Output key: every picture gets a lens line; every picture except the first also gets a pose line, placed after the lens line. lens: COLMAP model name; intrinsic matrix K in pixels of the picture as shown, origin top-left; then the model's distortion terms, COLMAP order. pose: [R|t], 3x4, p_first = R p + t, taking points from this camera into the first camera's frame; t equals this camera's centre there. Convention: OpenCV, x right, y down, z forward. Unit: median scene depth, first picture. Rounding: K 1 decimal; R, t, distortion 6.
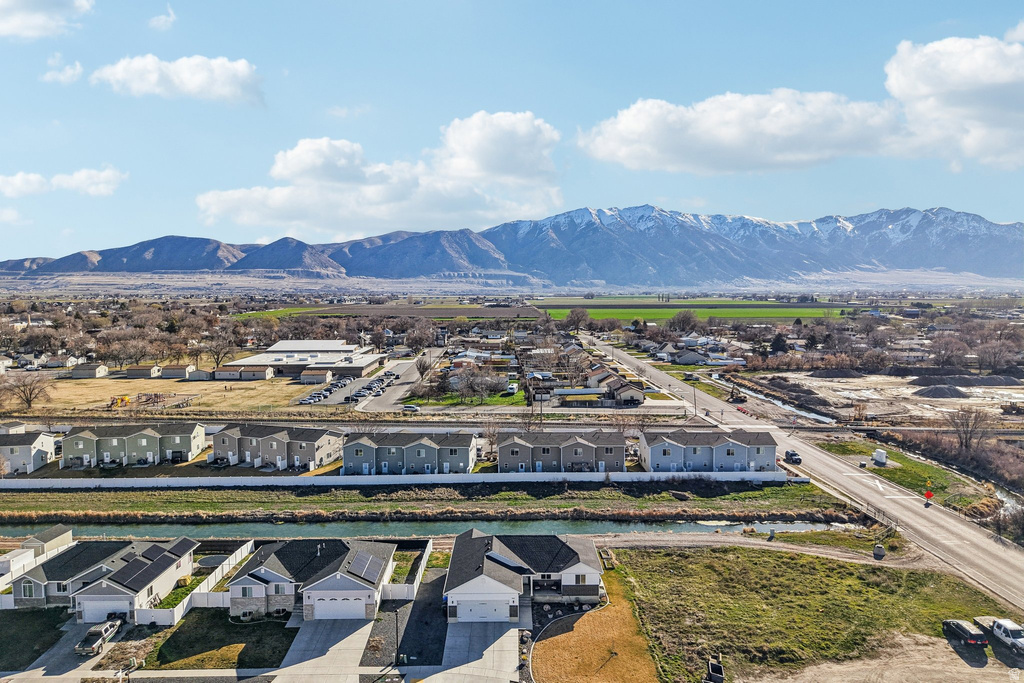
lens RADIAL K [[684.9, 0, 512.0], [0, 684.9, 341.5], [0, 0, 1]] dist [0.044644, -0.058762]
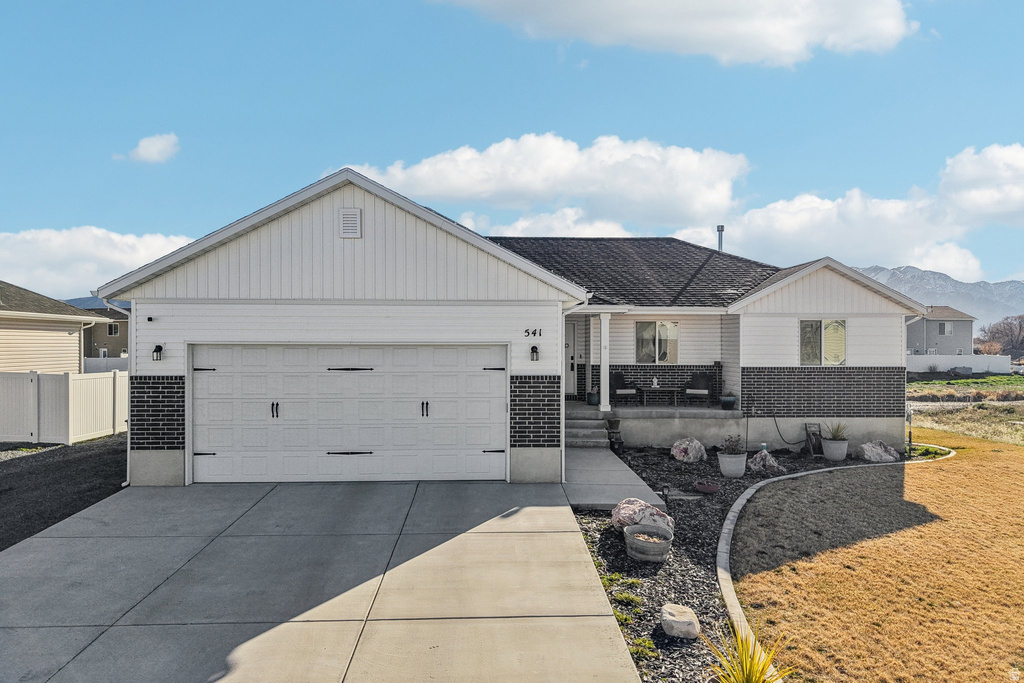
lens RADIAL K [[687.0, 0, 512.0], [0, 687.0, 341.5], [0, 0, 1]] dist [0.007883, -0.001620]
pose [[0.999499, 0.004123, 0.031394, -0.006275], [-0.001514, 0.996574, -0.082697, 0.291981], [-0.031627, 0.082608, 0.996080, 0.628695]]
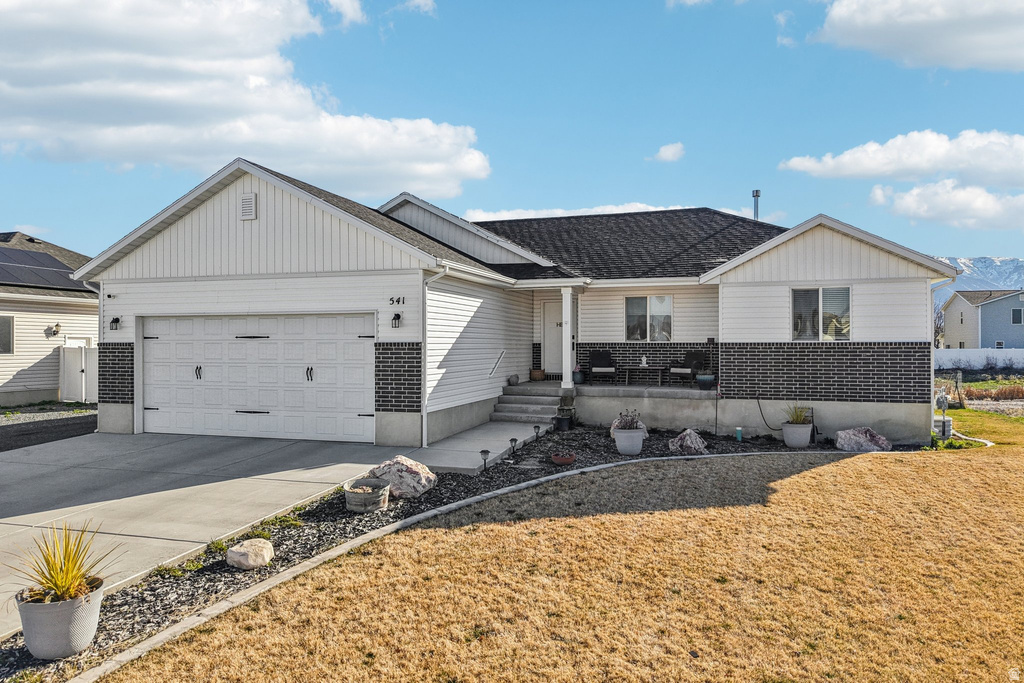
lens RADIAL K [[690.0, 0, 512.0], [0, 690.0, 341.5], [0, 0, 1]] dist [-0.002597, -0.002787]
pose [[0.952204, 0.000799, -0.305461, 0.061337], [-0.025462, 0.996724, -0.076764, 0.297001], [0.304399, 0.080872, 0.949105, 0.637400]]
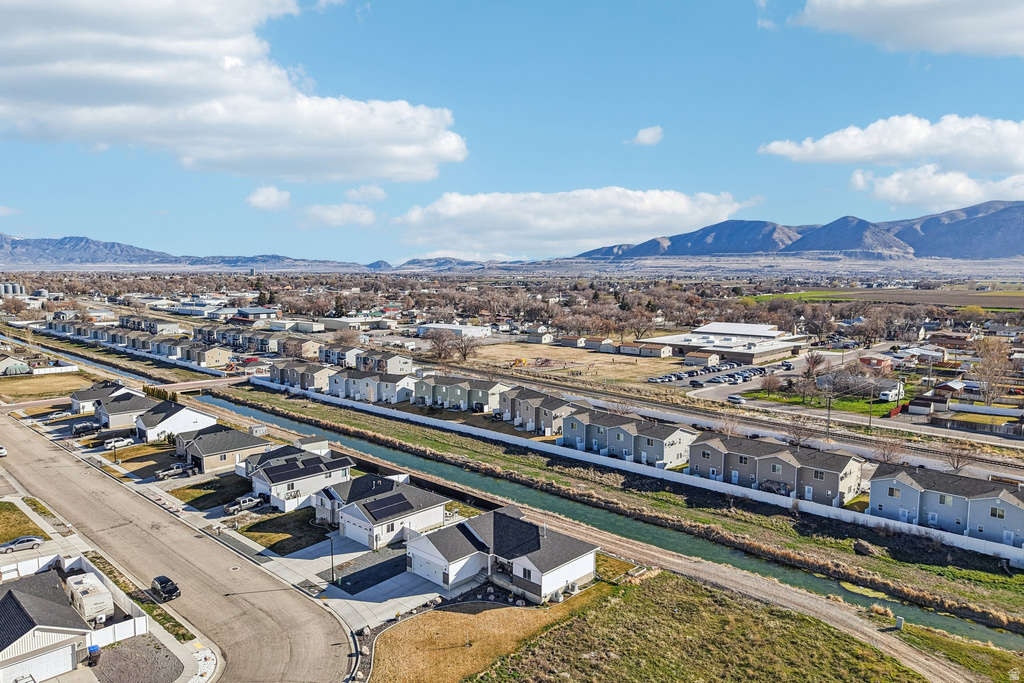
lens RADIAL K [[690.9, 0, 511.1], [0, 690.9, 336.2], [0, 0, 1]] dist [0.053953, -0.079218]
pose [[0.718935, 0.069563, -0.691588, 0.585574], [-0.057855, 0.997516, 0.040192, -0.017801], [0.692665, 0.011116, 0.721174, 0.228842]]
